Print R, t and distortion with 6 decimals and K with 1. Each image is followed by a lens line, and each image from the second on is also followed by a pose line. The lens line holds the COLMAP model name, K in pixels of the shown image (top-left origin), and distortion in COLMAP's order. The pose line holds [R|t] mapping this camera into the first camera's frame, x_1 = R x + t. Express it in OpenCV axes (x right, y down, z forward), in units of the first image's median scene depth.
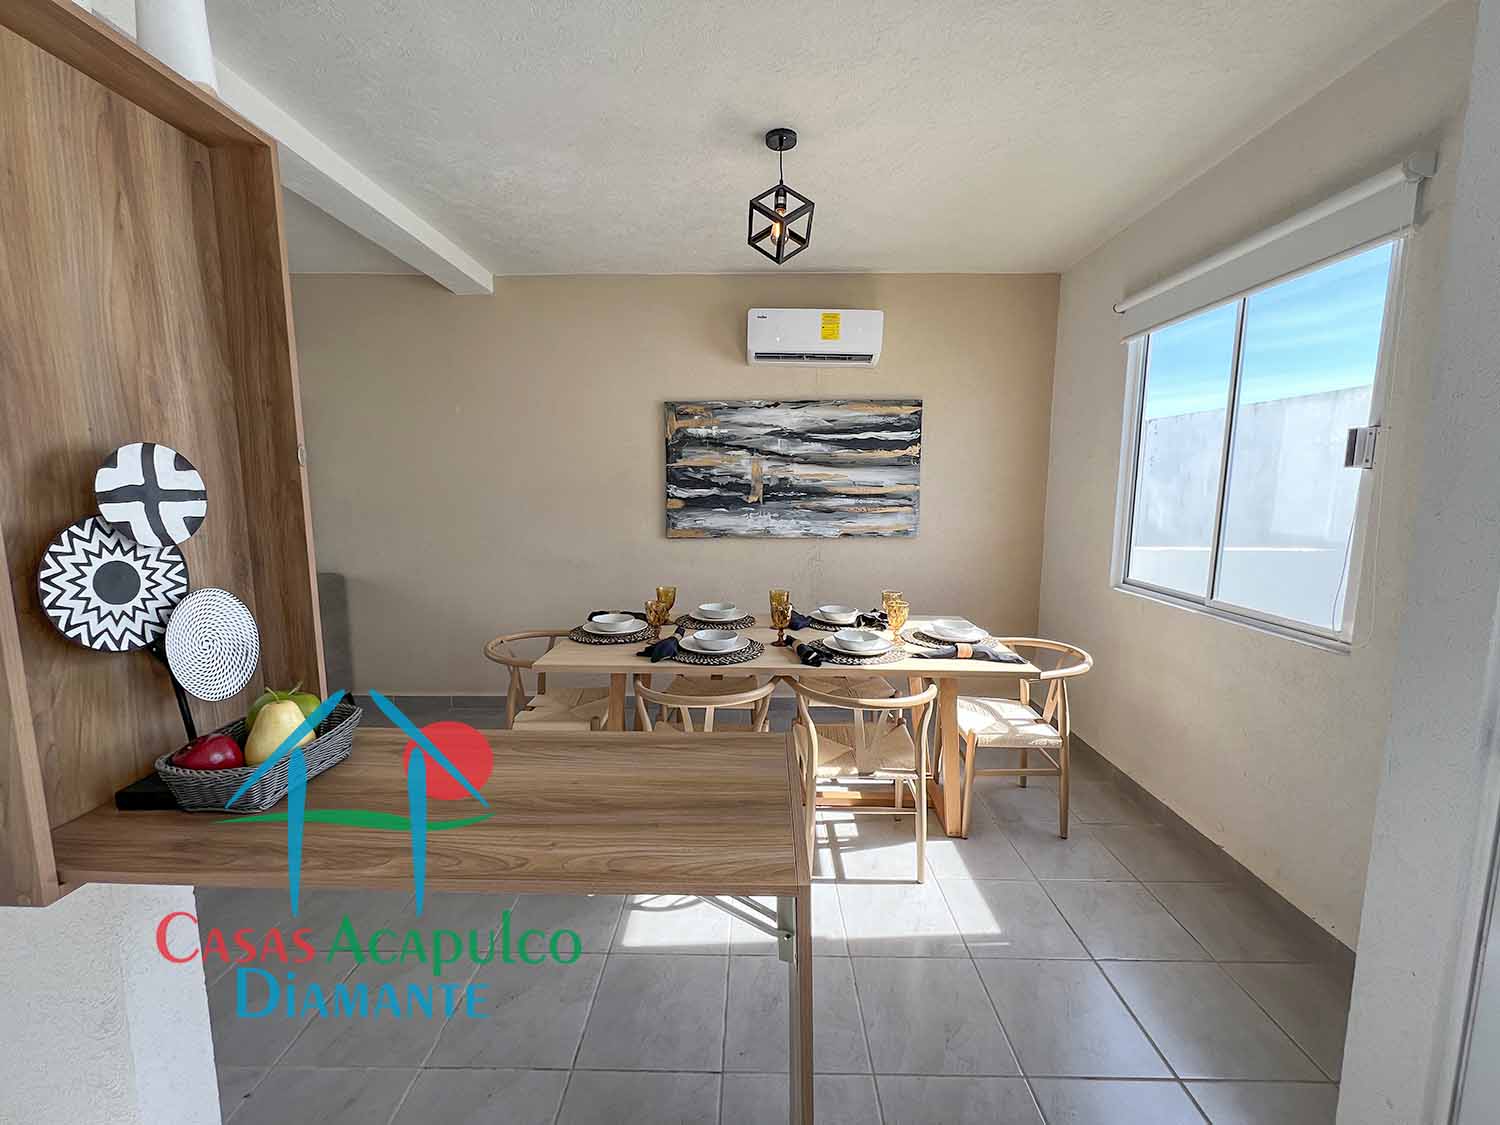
lens RADIAL K [[601.2, 0, 750.5], [0, 601.2, 557.5], [0, 0, 1]] dist [0.001302, 0.000106]
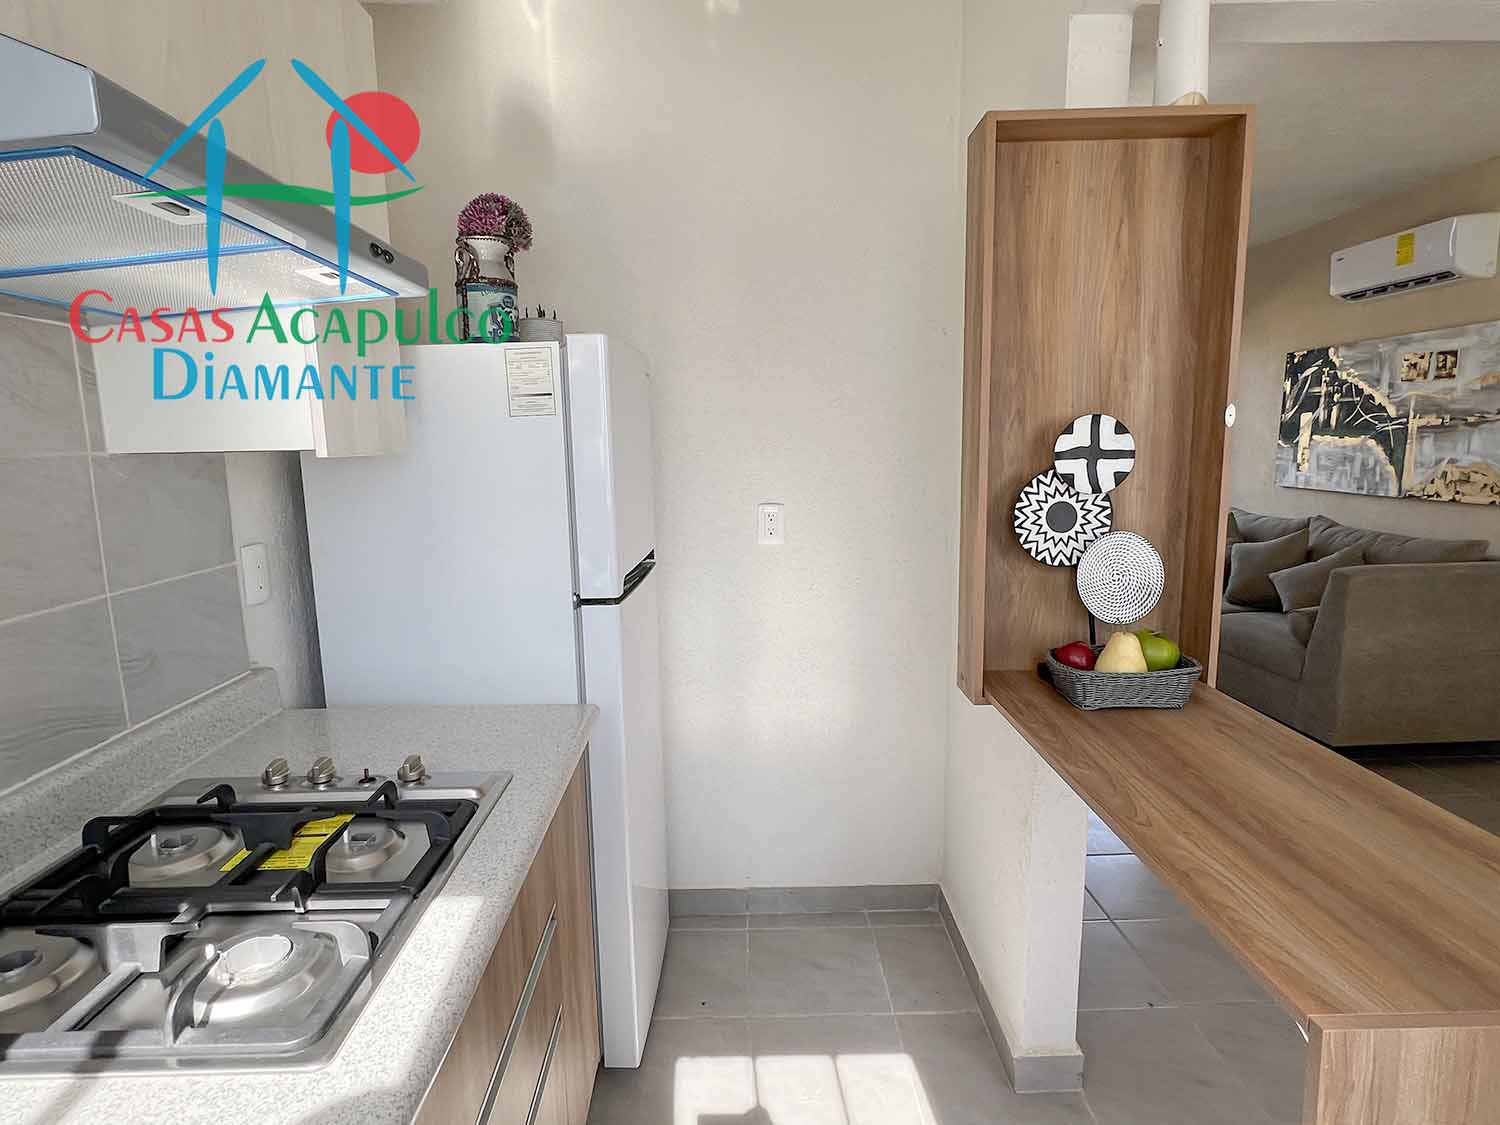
lens RADIAL K [[791.5, 0, 744.6], [0, 791.5, 561.0], [0, 0, 1]] dist [0.005434, 0.000530]
pose [[0.032145, 0.146866, -0.988634, 0.727867], [-0.104470, 0.984221, 0.142814, -0.042149], [0.994008, 0.098692, 0.046980, 0.188476]]
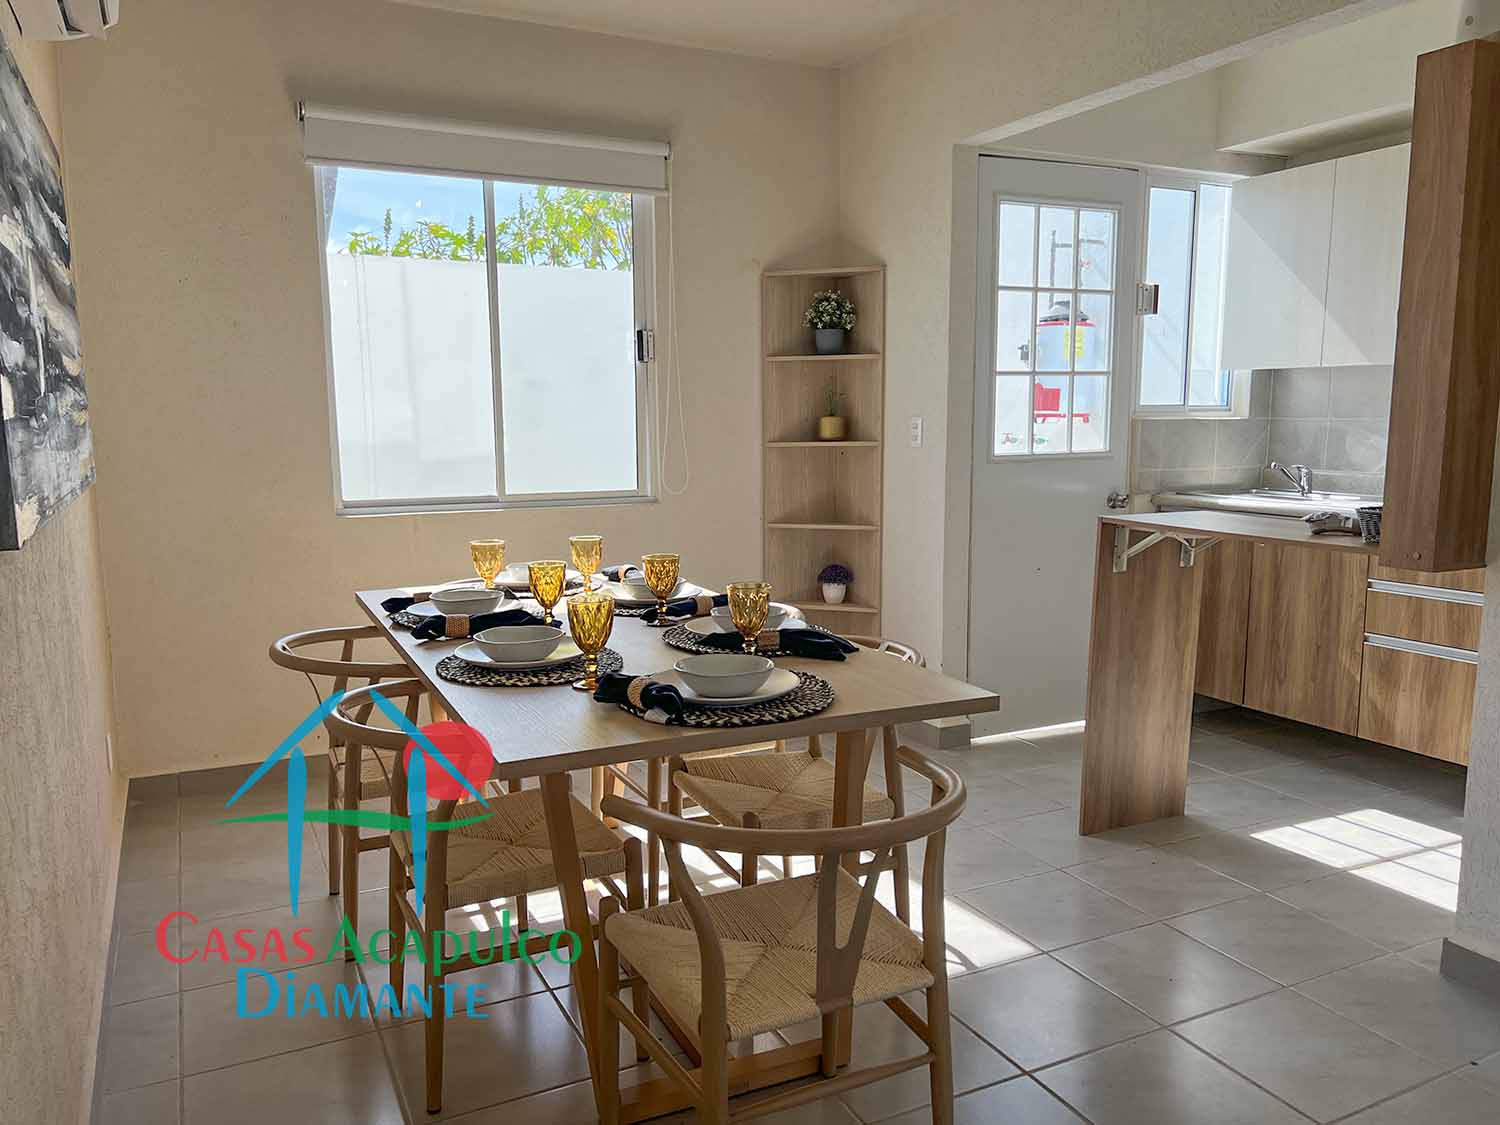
lens RADIAL K [[1131.1, 0, 752.3], [0, 1131.1, 569.9], [0, 0, 1]] dist [0.052412, -0.071647]
pose [[-0.459162, -0.123468, 0.879730, -2.757613], [0.112225, 0.974299, 0.195314, -0.330280], [-0.881235, 0.188408, -0.433505, 4.000378]]
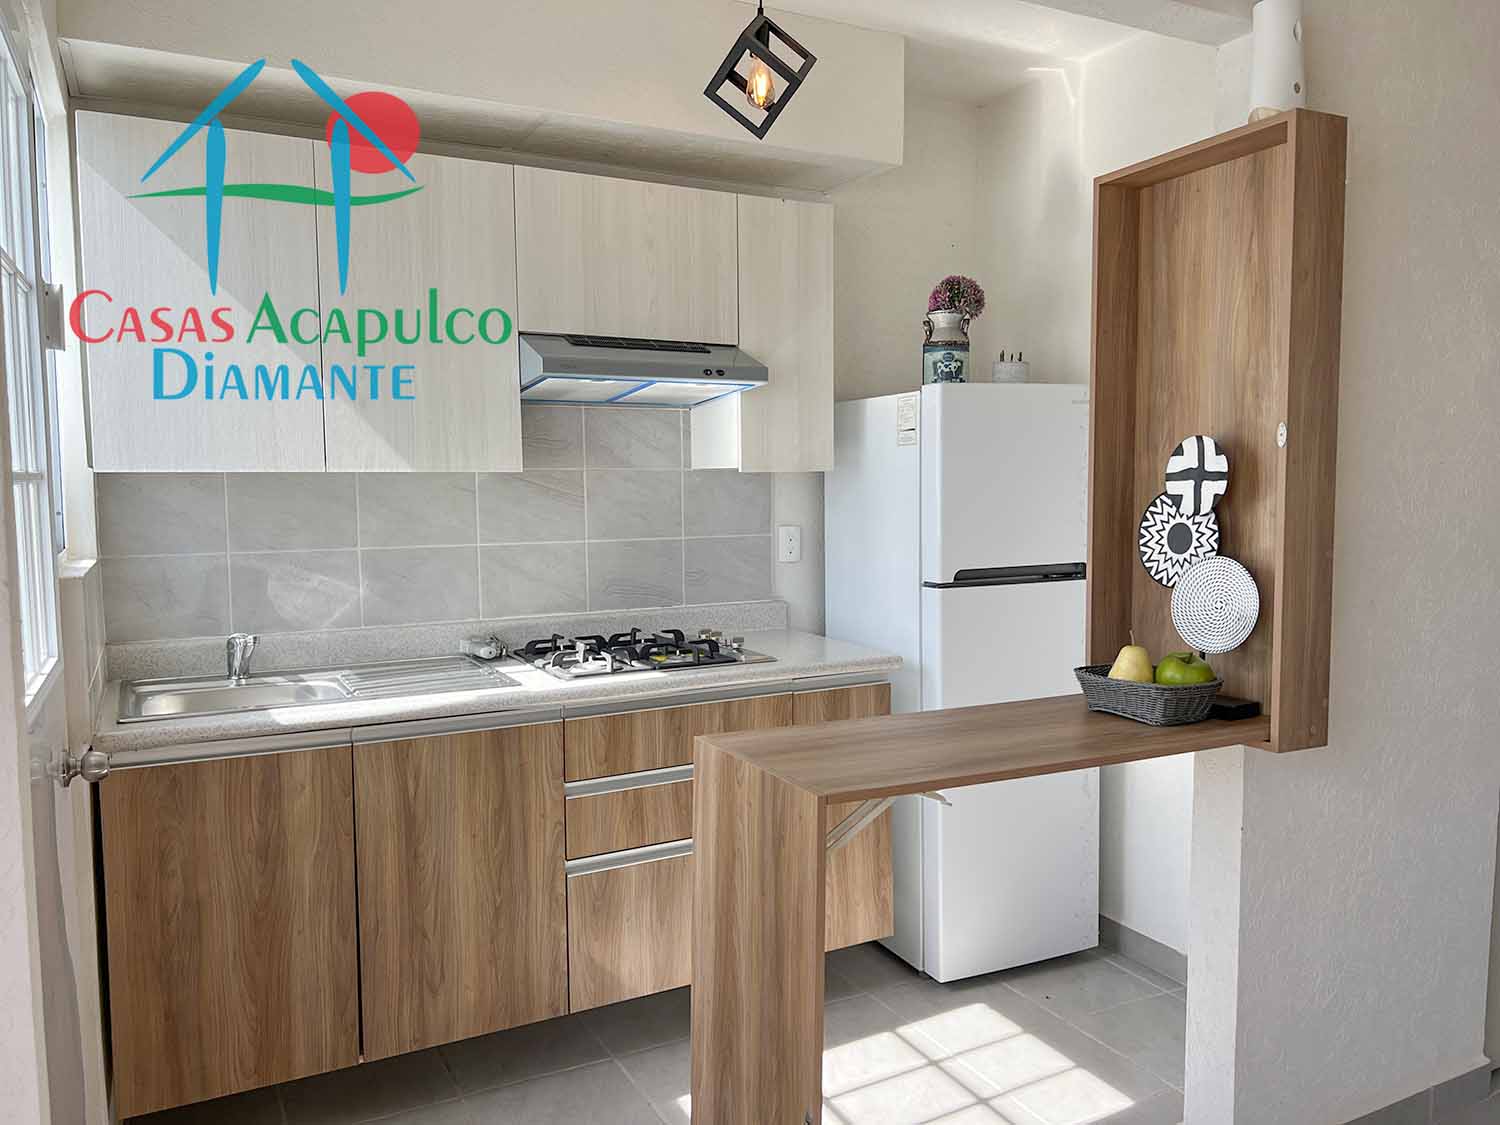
lens RADIAL K [[1131.1, 0, 748.6], [0, 1131.1, 567.3], [0, 0, 1]] dist [0.052412, -0.071647]
pose [[-0.882845, 0.041693, -0.467810, 1.014334], [-0.050579, 0.981819, 0.182955, -0.310690], [0.466933, 0.185183, -0.864685, 2.718377]]
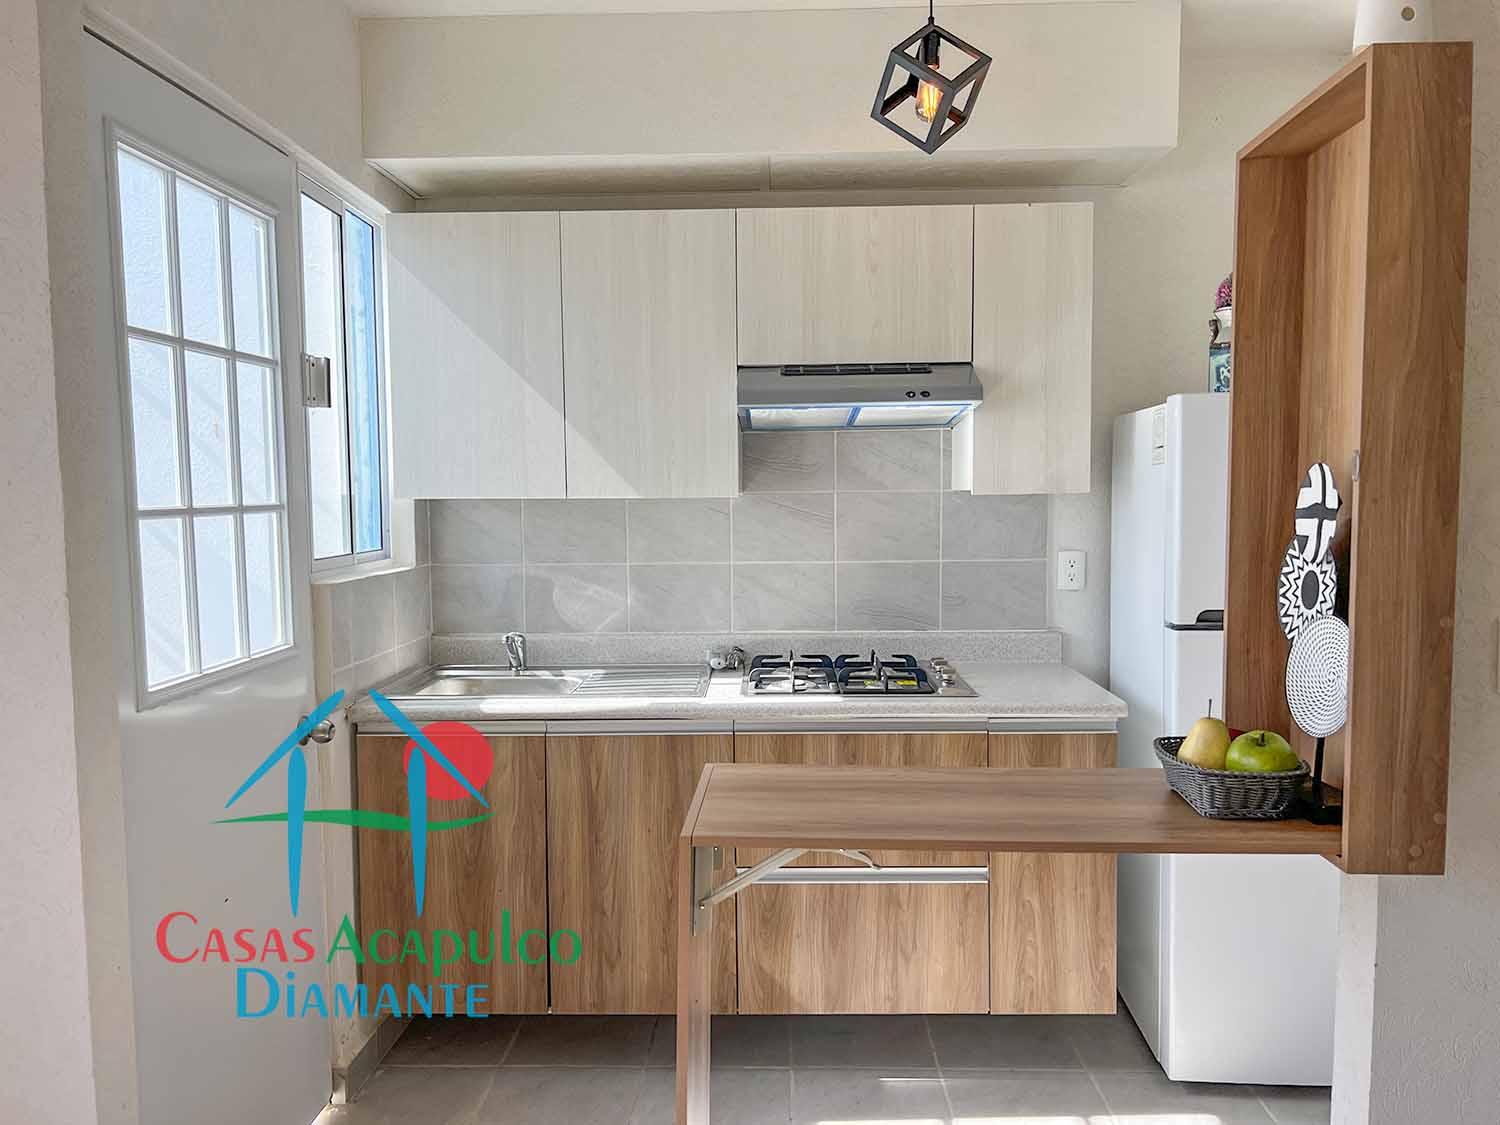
lens RADIAL K [[1131.1, 0, 746.2], [0, 1131.1, 571.6], [0, 0, 1]] dist [0.052412, -0.071647]
pose [[-0.999710, 0.006337, 0.023214, -0.059270], [0.010728, 0.980892, 0.194256, -0.397383], [-0.021539, 0.194449, -0.980676, 2.977089]]
